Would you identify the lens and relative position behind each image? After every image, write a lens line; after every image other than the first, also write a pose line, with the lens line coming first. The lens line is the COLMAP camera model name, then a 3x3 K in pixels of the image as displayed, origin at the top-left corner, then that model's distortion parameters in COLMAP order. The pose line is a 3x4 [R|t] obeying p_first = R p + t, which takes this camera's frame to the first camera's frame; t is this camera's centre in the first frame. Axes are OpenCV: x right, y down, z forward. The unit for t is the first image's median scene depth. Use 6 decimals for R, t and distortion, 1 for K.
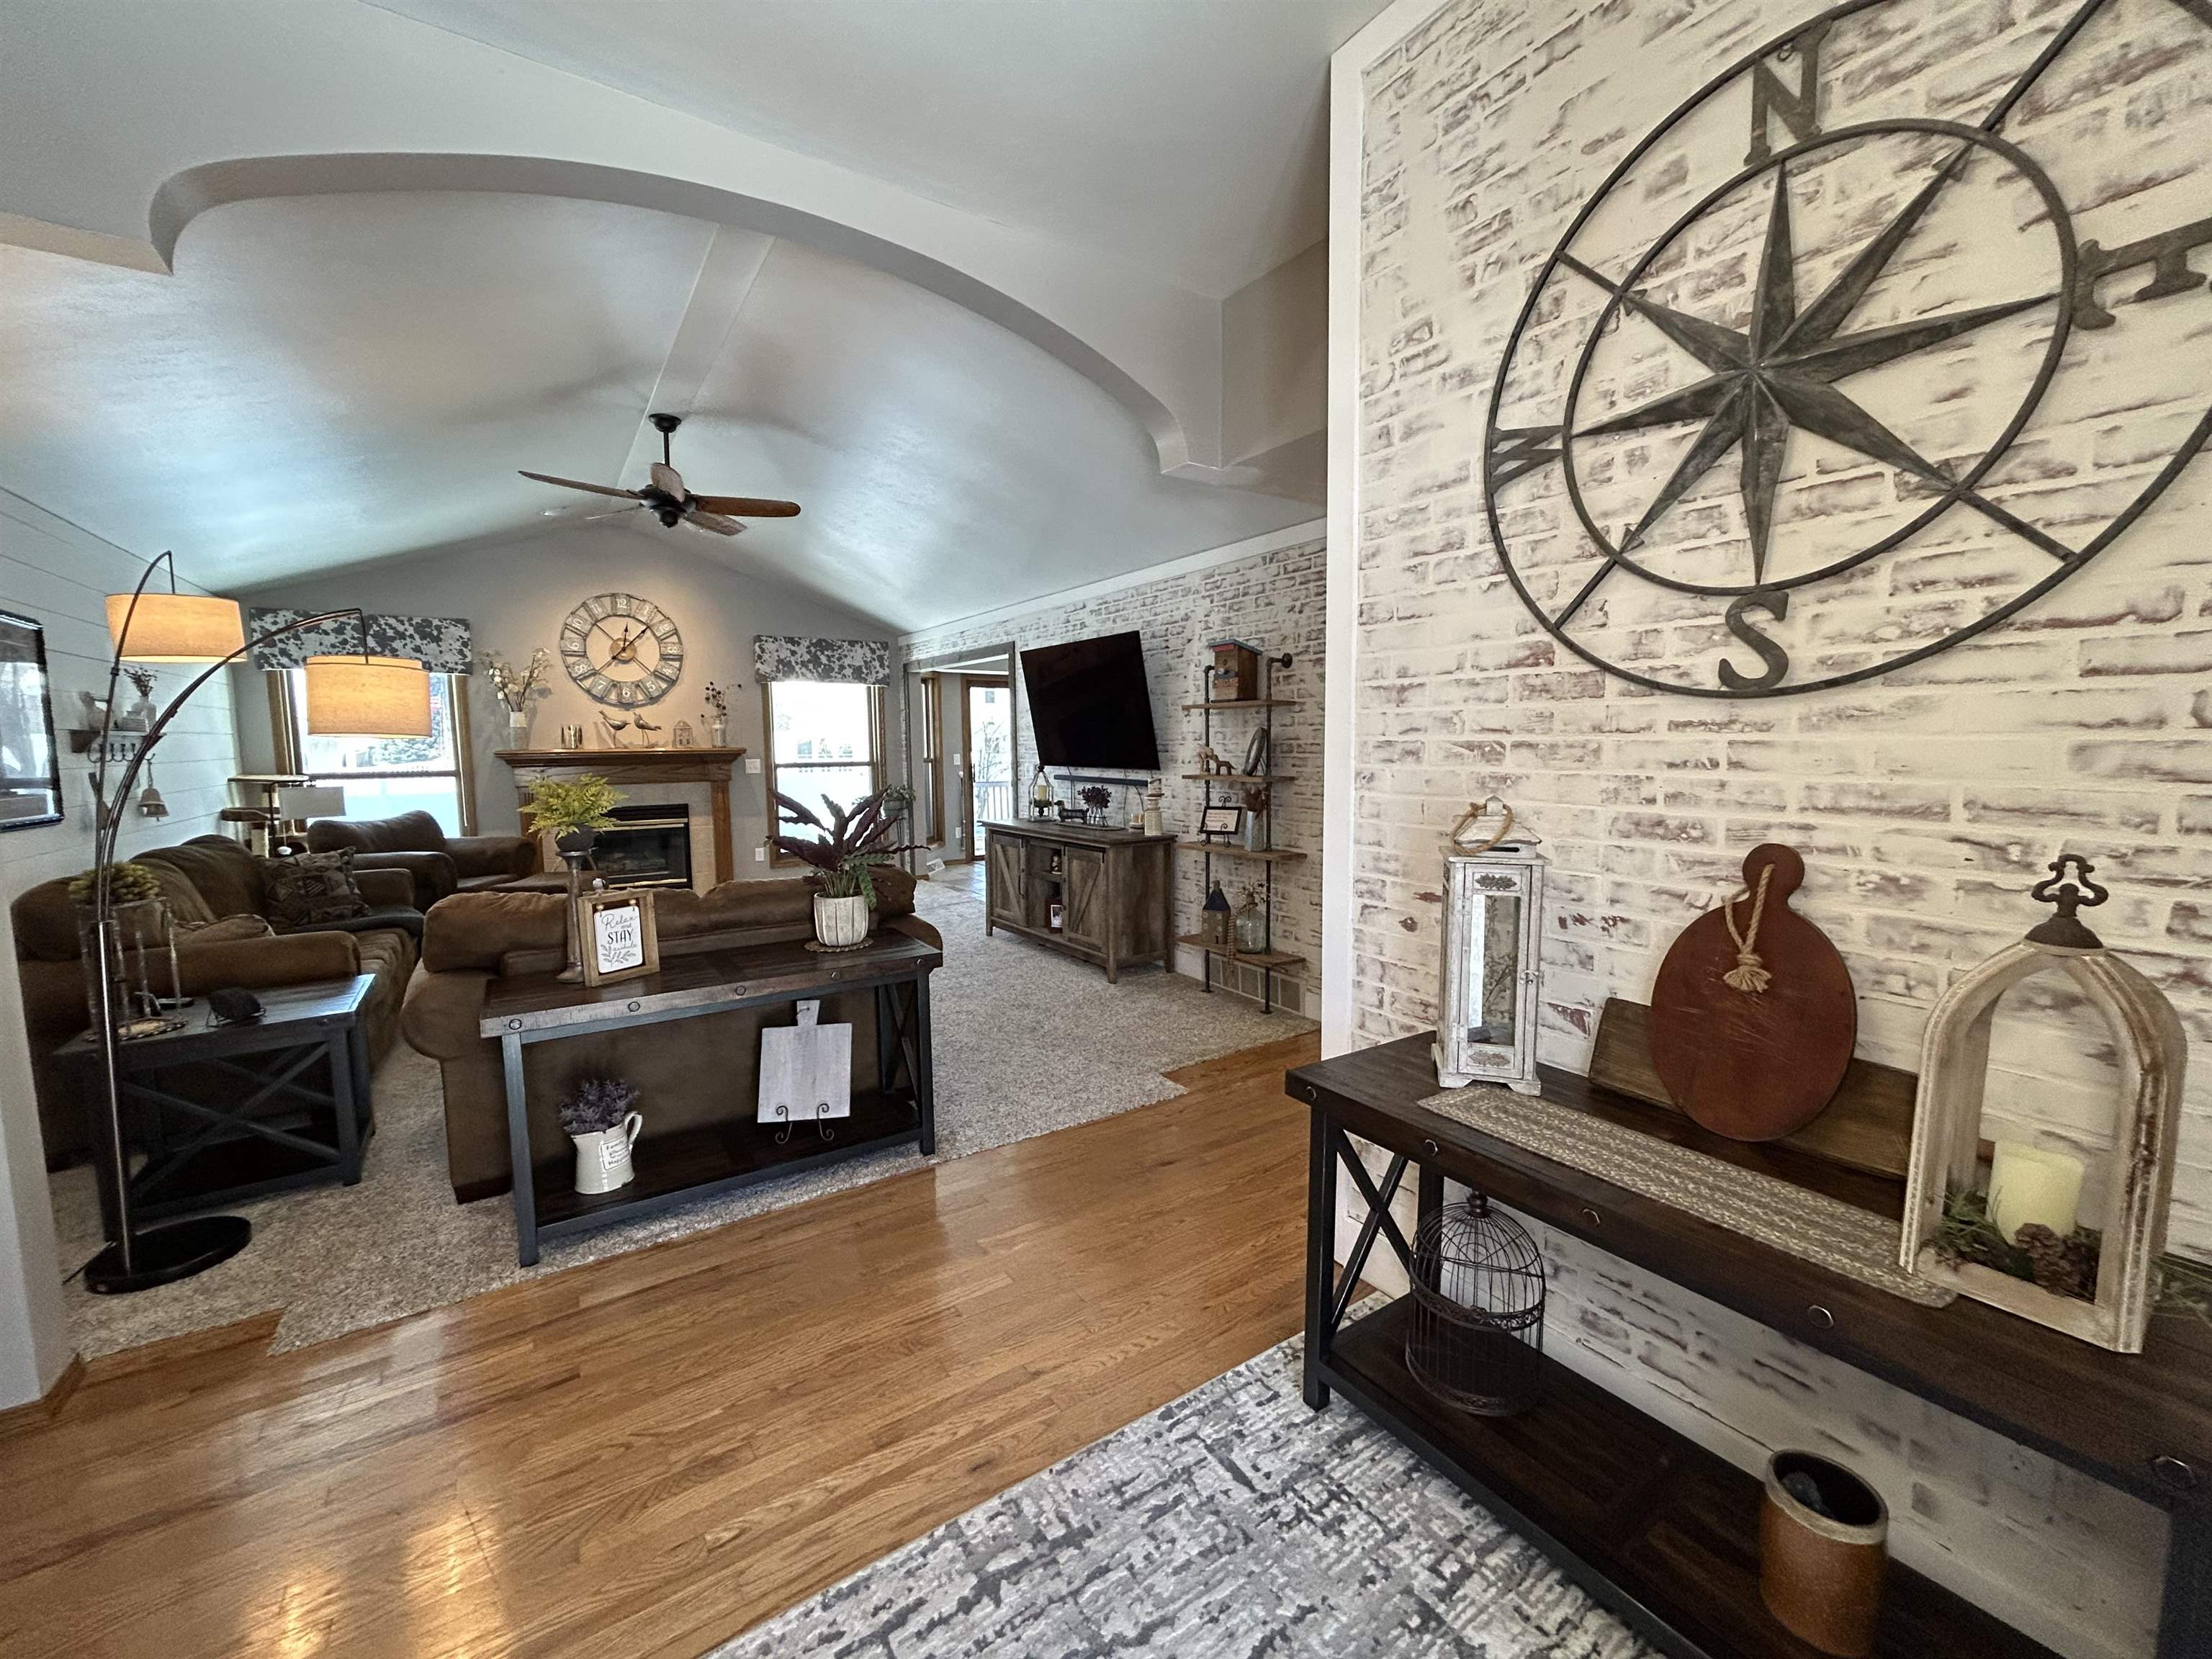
lens RADIAL K [[889.8, 0, 1114.4], [0, 889.8, 824.9], [0, 0, 1]] dist [-0.002100, 0.001323]
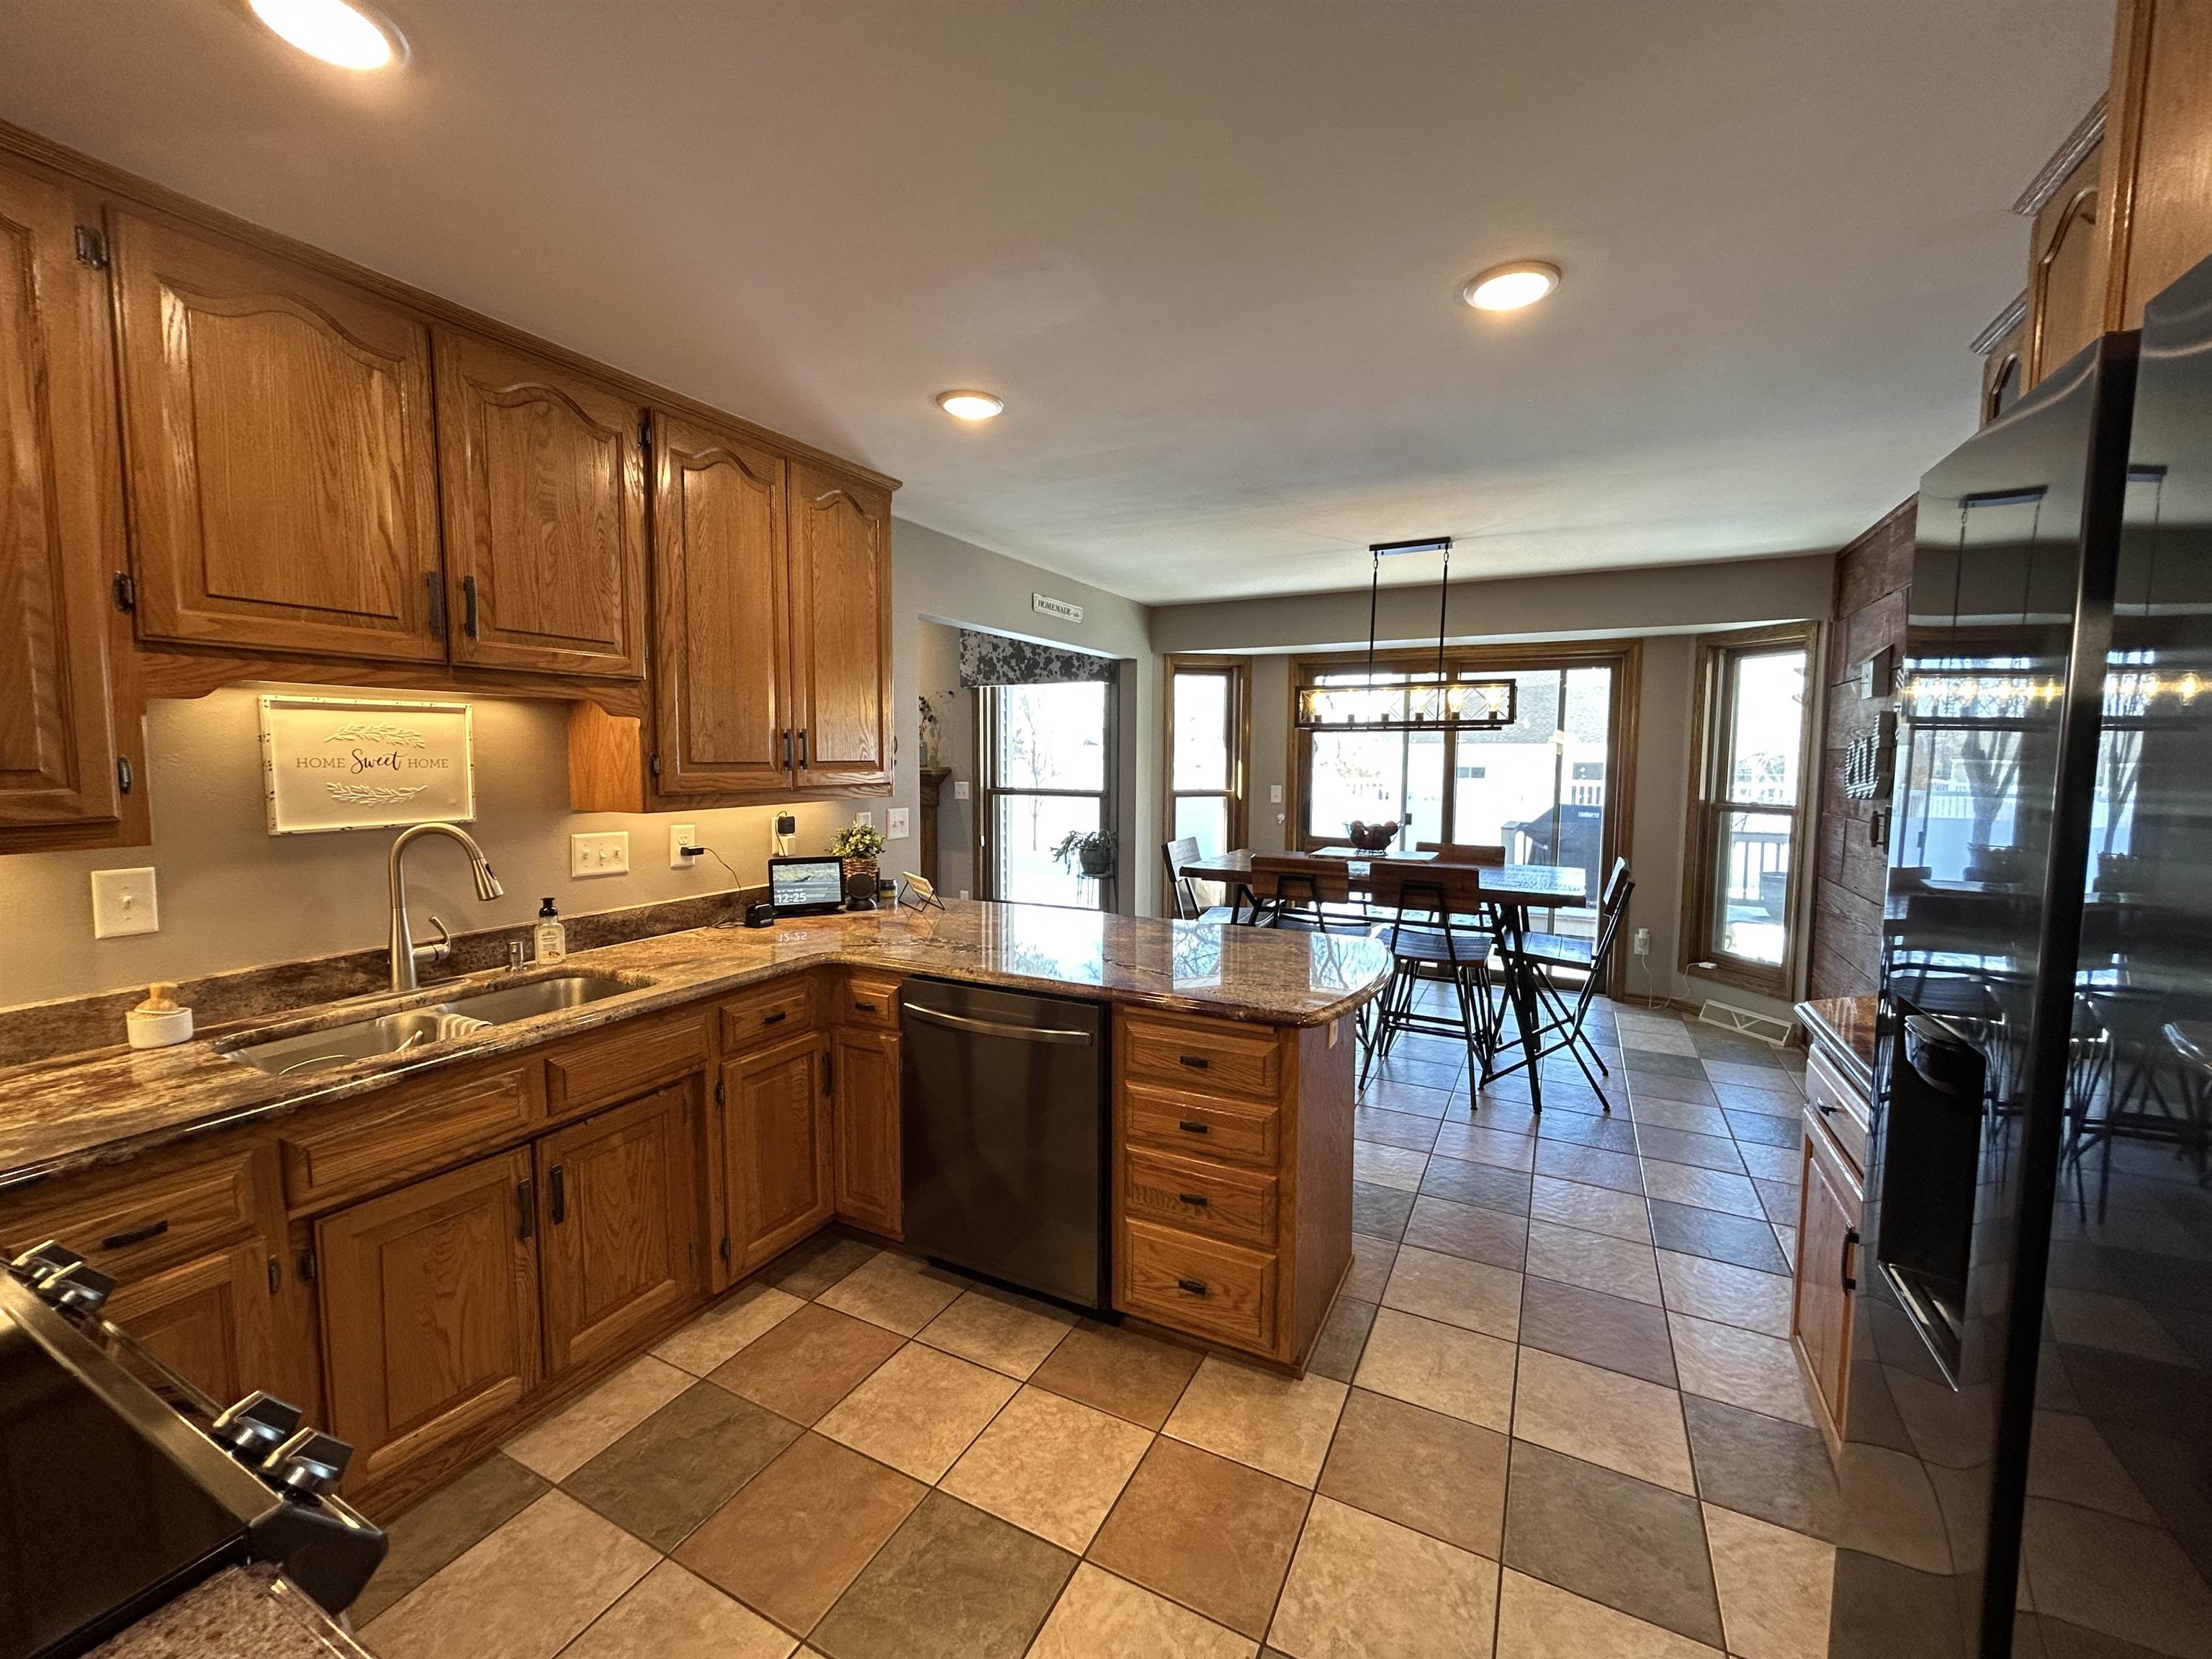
lens RADIAL K [[889.8, 0, 1115.9], [0, 889.8, 821.4], [0, 0, 1]] dist [-0.002100, 0.001323]
pose [[0.497792, 0.076944, -0.863877, 0.871641], [-0.092542, 0.995083, 0.035305, -0.186578], [0.862345, 0.062371, 0.502465, 1.671251]]
